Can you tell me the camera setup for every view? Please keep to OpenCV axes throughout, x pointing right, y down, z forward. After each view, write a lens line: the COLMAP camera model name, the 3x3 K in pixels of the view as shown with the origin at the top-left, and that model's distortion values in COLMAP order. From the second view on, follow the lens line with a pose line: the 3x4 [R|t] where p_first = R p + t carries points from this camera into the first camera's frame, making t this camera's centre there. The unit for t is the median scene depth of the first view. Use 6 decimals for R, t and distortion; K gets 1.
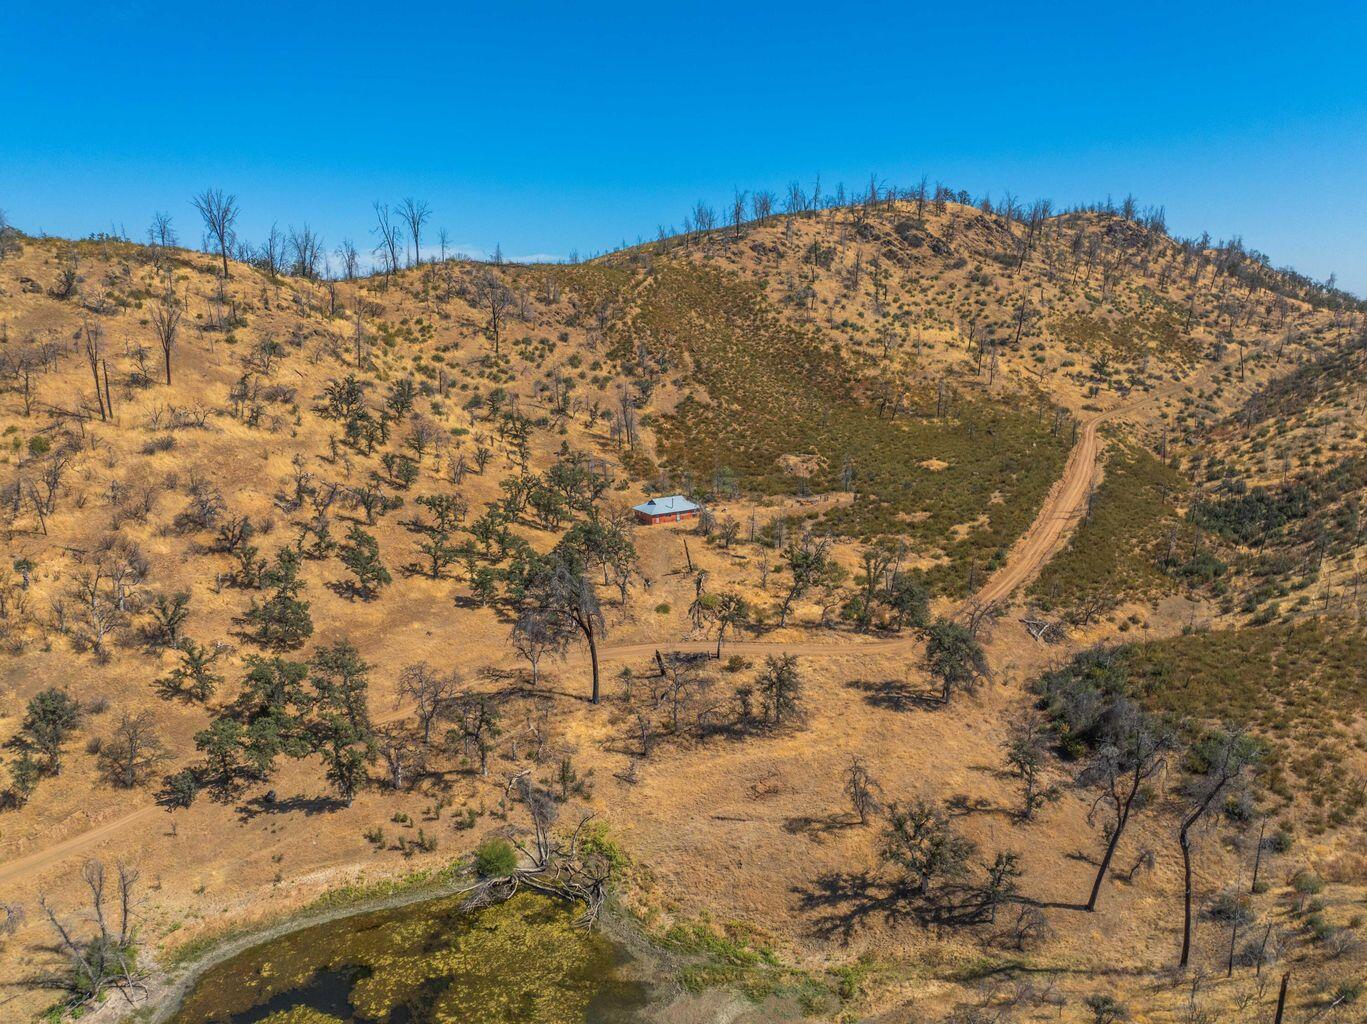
lens RADIAL K [[967.7, 0, 685.4], [0, 967.7, 499.8], [0, 0, 1]] dist [-0.047607, 0.012830]
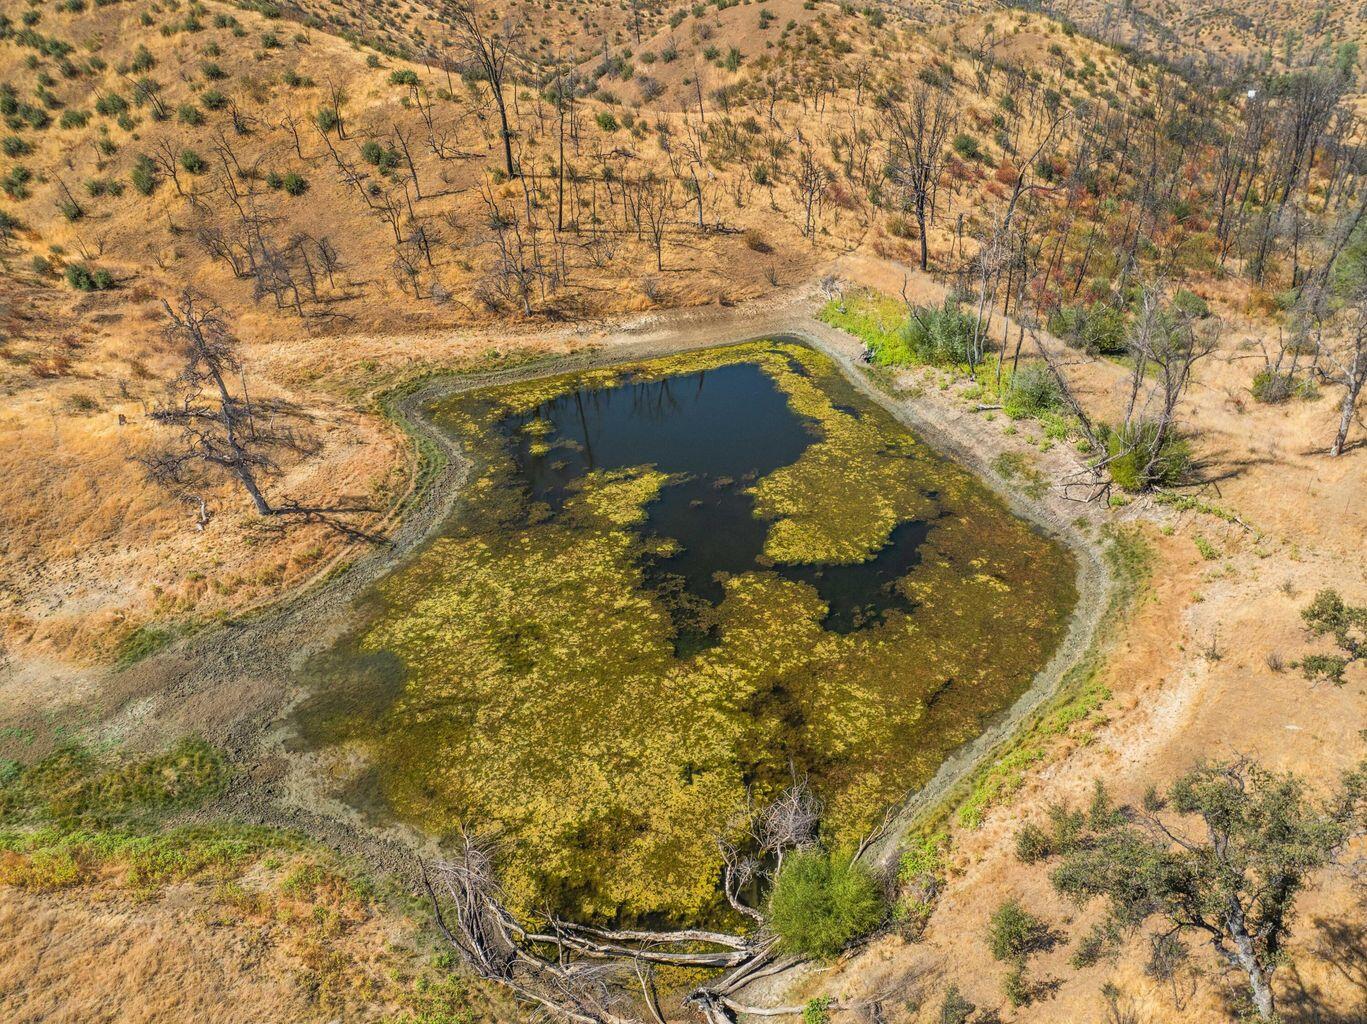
lens RADIAL K [[967.7, 0, 684.8], [0, 967.7, 506.7], [0, 0, 1]] dist [-0.047607, 0.012830]
pose [[-0.925486, 0.234173, -0.297722, -0.039648], [-0.024599, 0.747183, 0.664163, 0.028528], [0.377982, 0.621997, -0.685747, 0.499558]]
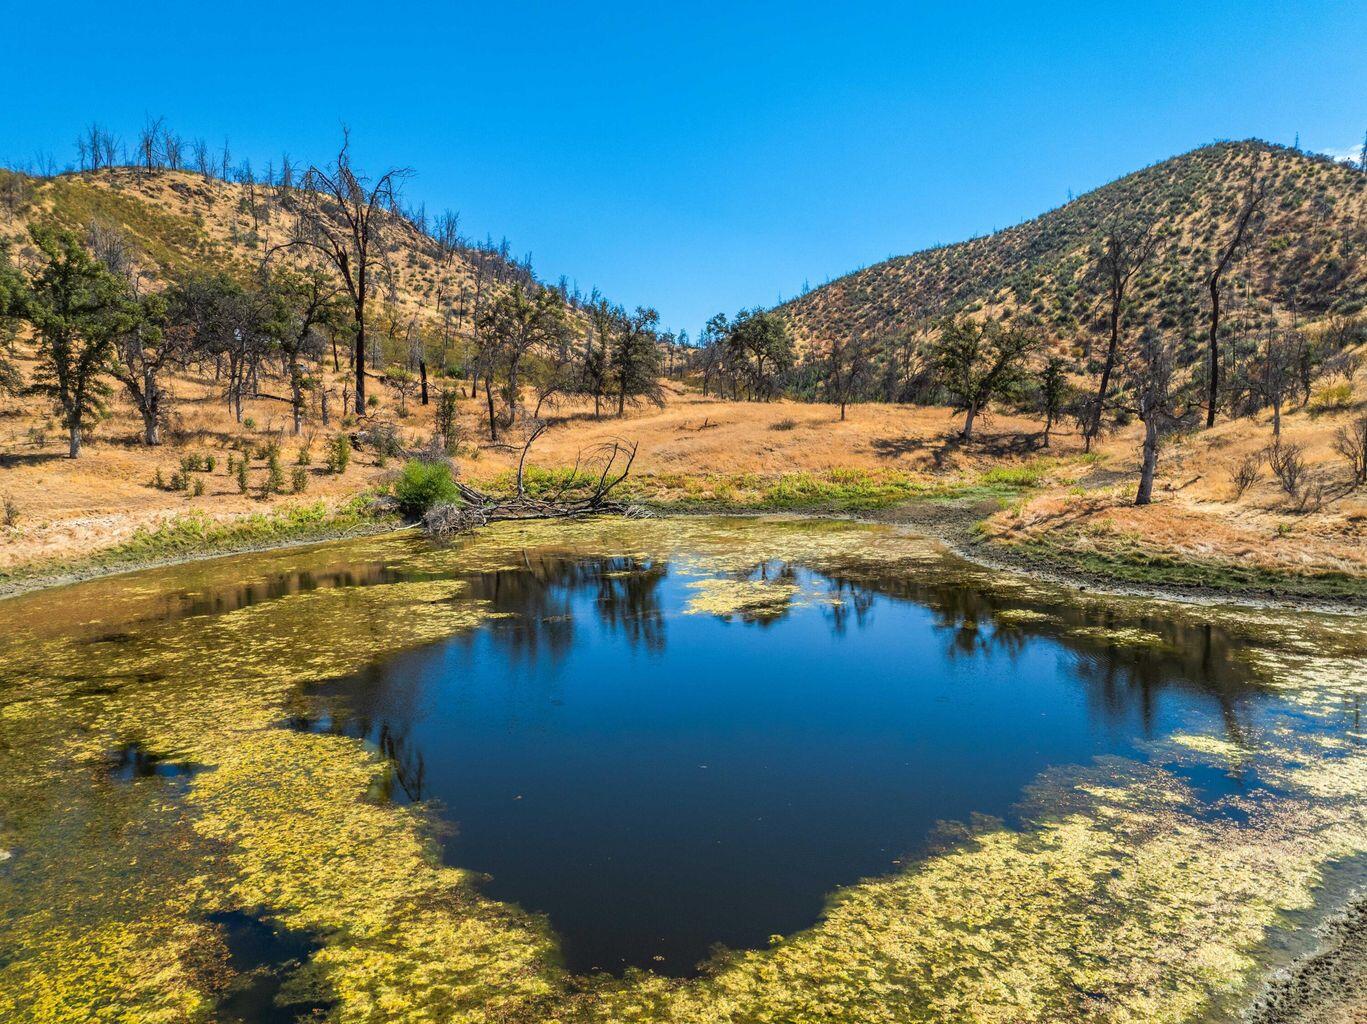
lens RADIAL K [[967.7, 0, 684.7], [0, 967.7, 500.6], [0, 0, 1]] dist [-0.047607, 0.012830]
pose [[0.763876, -0.048277, 0.643554, -0.202313], [0.132374, 0.987716, -0.083028, 0.200319], [-0.631641, 0.148613, 0.760884, 0.201335]]
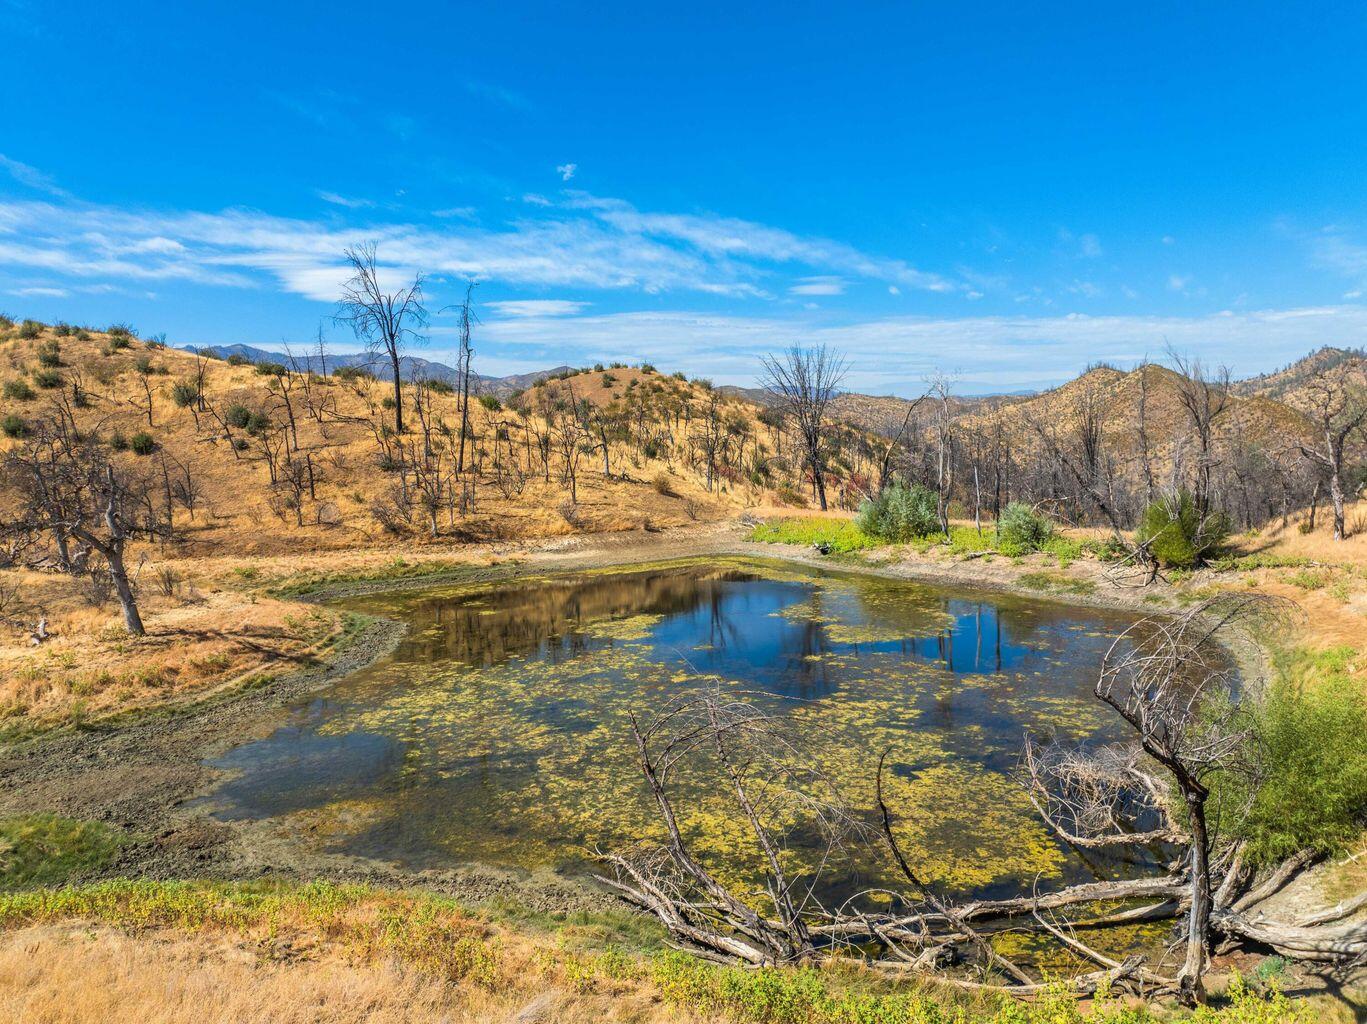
lens RADIAL K [[967.7, 0, 681.5], [0, 967.7, 515.2], [0, 0, 1]] dist [-0.047607, 0.012830]
pose [[-0.816282, 0.082259, -0.571767, 0.003478], [-0.069793, 0.968514, 0.238977, 0.127469], [0.573422, 0.234978, -0.784839, 0.476556]]
